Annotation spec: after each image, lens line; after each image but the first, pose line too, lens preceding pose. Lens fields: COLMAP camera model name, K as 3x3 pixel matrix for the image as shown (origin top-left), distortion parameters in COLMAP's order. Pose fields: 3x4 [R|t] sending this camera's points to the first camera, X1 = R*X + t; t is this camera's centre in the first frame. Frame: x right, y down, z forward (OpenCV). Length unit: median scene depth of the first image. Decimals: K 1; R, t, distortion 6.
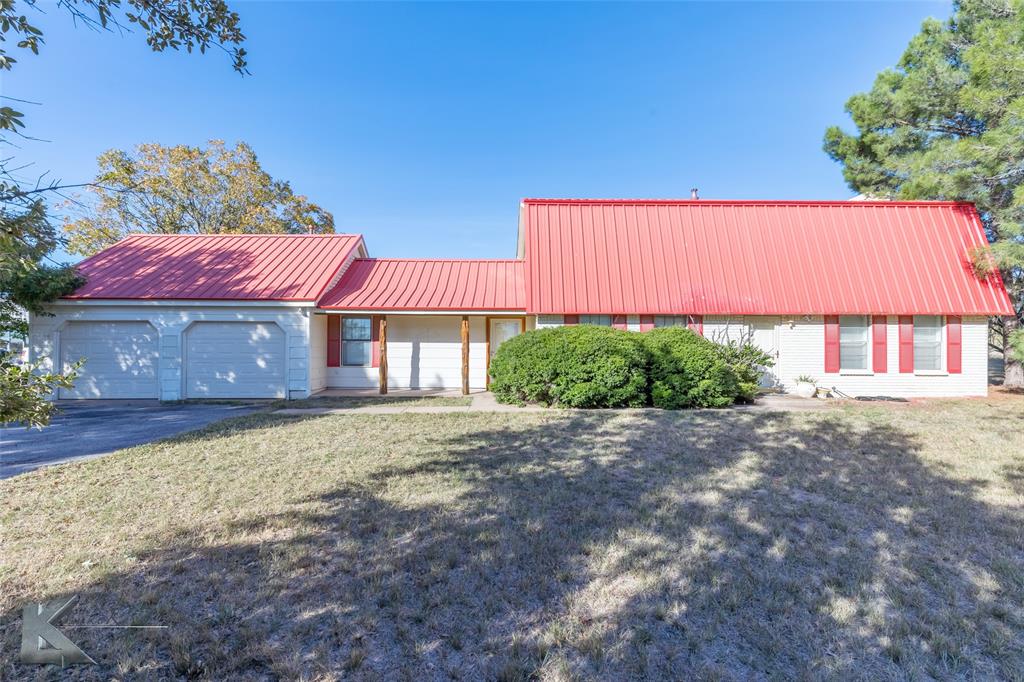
lens RADIAL K [[460.2, 0, 510.1], [0, 460.2, 343.2], [0, 0, 1]] dist [0.010052, -0.003221]
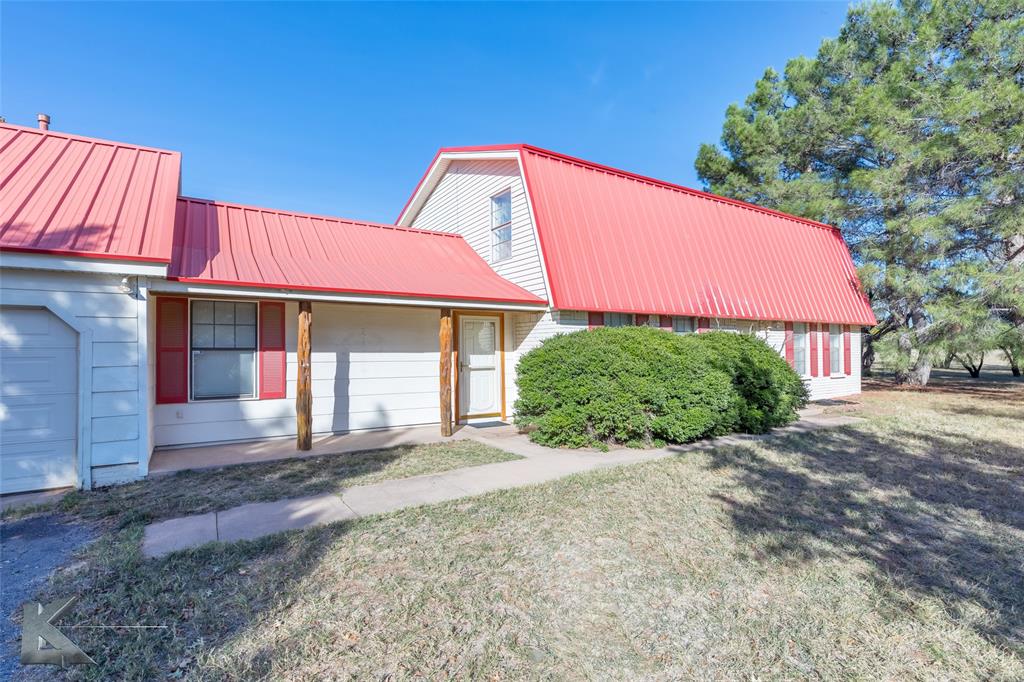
lens RADIAL K [[497.8, 0, 518.7], [0, 497.8, 343.7], [0, 0, 1]] dist [-0.009049, -0.000243]
pose [[0.844110, -0.000762, 0.536170, -0.386251], [0.005322, 0.999962, -0.006958, -0.007778], [-0.536144, 0.008727, 0.844081, 0.392184]]
